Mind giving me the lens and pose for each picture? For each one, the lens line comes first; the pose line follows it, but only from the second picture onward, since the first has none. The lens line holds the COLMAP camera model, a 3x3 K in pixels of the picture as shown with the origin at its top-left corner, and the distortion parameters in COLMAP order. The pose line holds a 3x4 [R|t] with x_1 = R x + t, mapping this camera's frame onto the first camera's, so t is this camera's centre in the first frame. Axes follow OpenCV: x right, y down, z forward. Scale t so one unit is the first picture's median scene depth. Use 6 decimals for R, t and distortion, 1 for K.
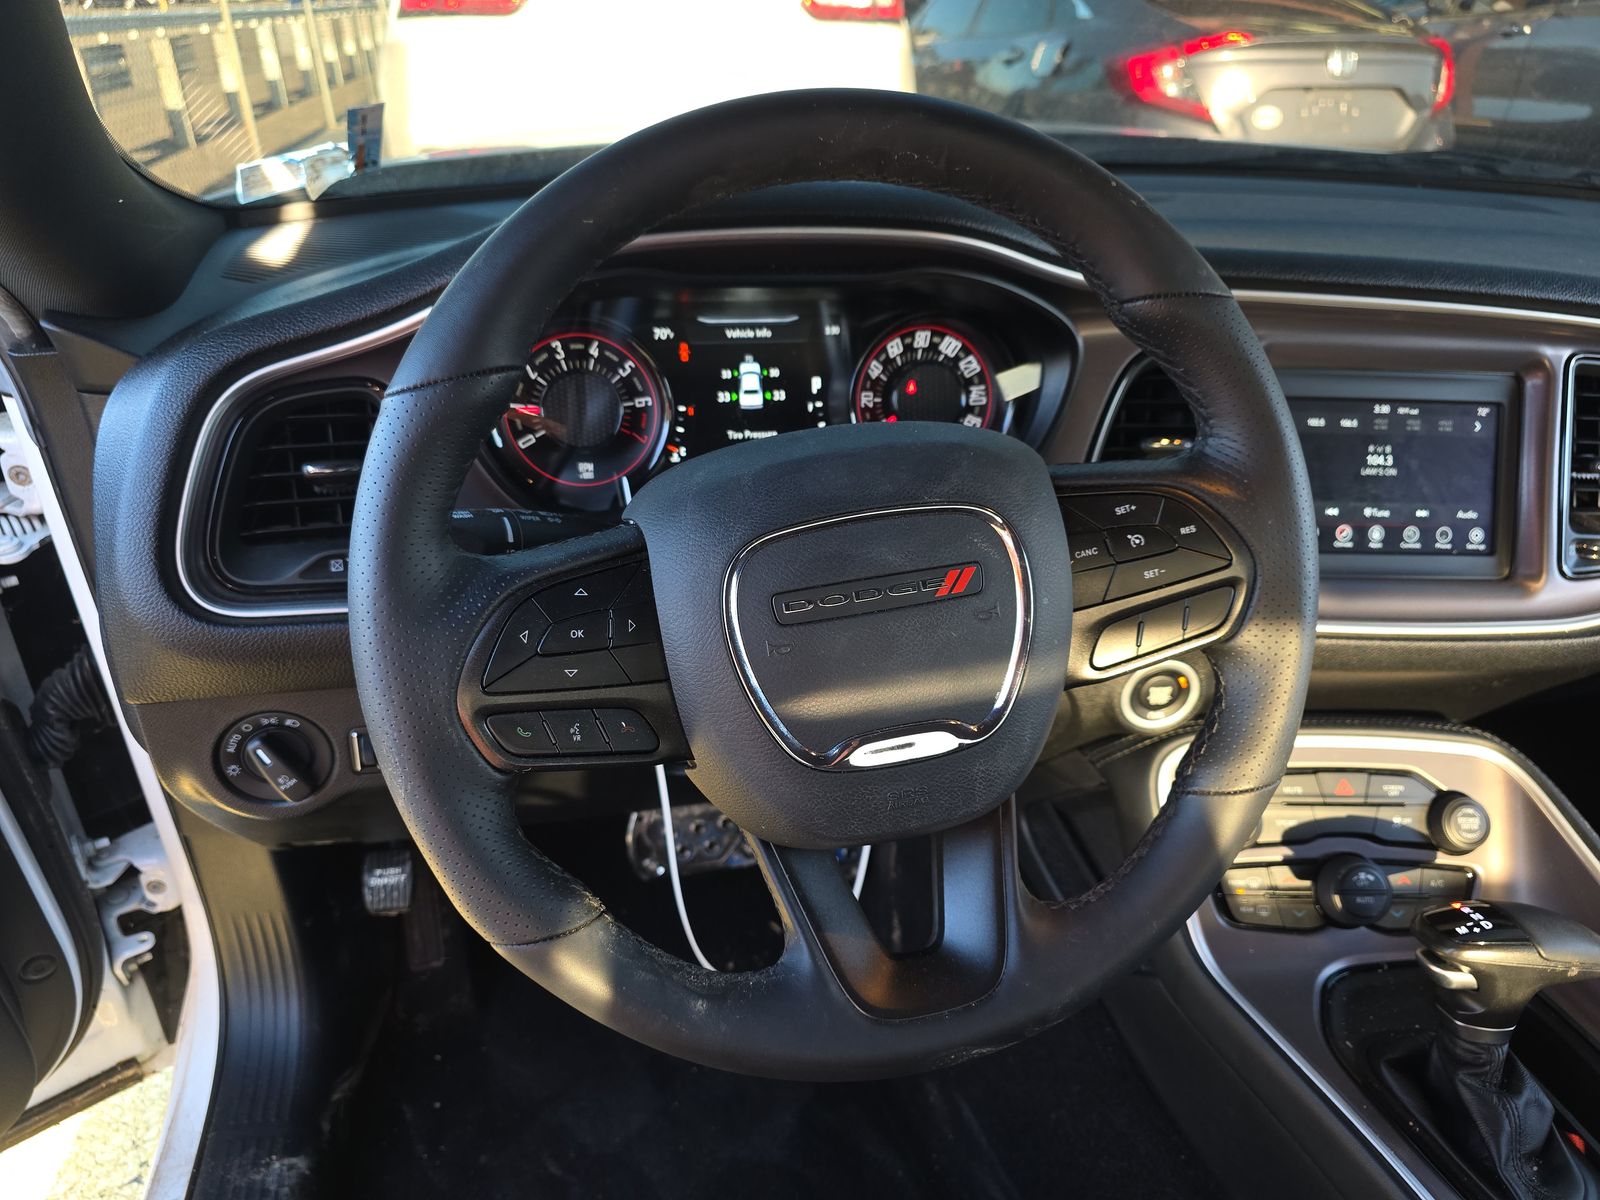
lens RADIAL K [[1092.5, 0, 798.6], [0, 1092.5, 612.0], [0, 0, 1]] dist [0.057616, -0.049975]
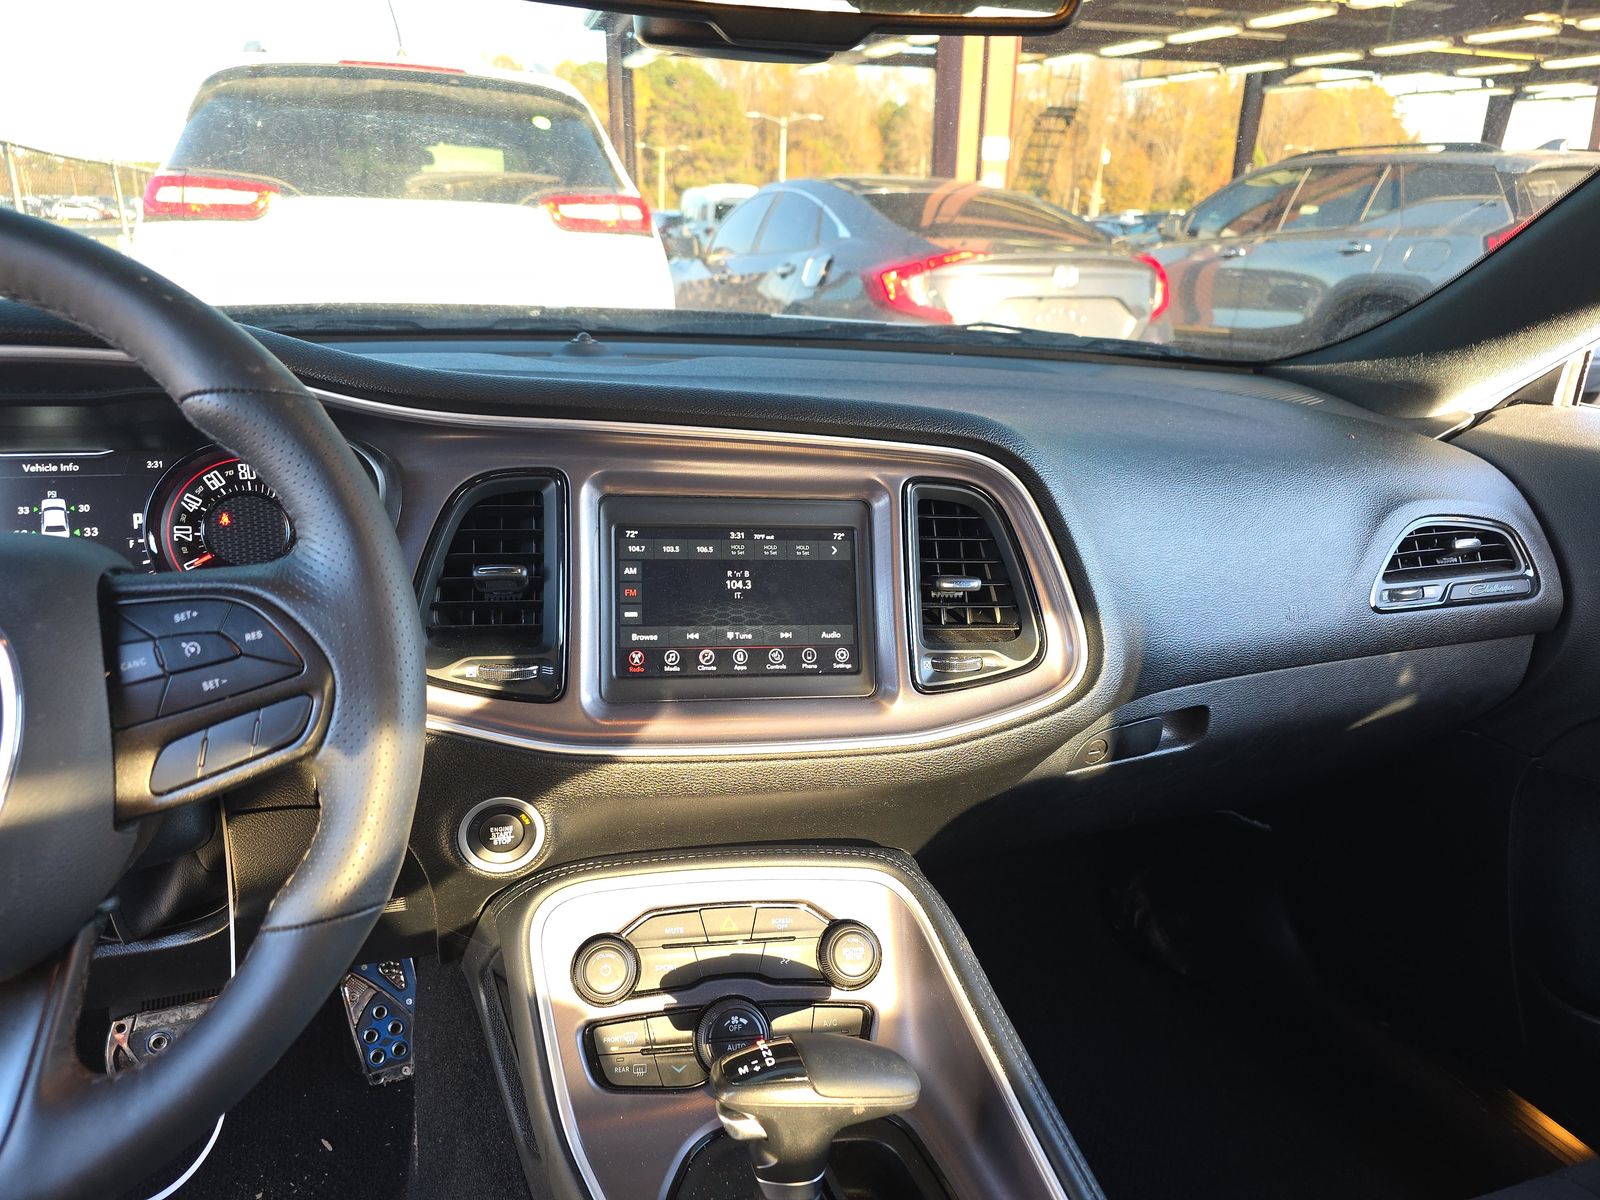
lens RADIAL K [[1083.9, 0, 776.7], [0, 1083.9, 597.3], [0, 0, 1]] dist [0.082575, -0.112468]
pose [[0.992628, -0.030017, 0.117424, 0.443986], [0.050494, 0.983181, -0.175516, 0.050742], [-0.110181, 0.180151, 0.977449, 0.026549]]
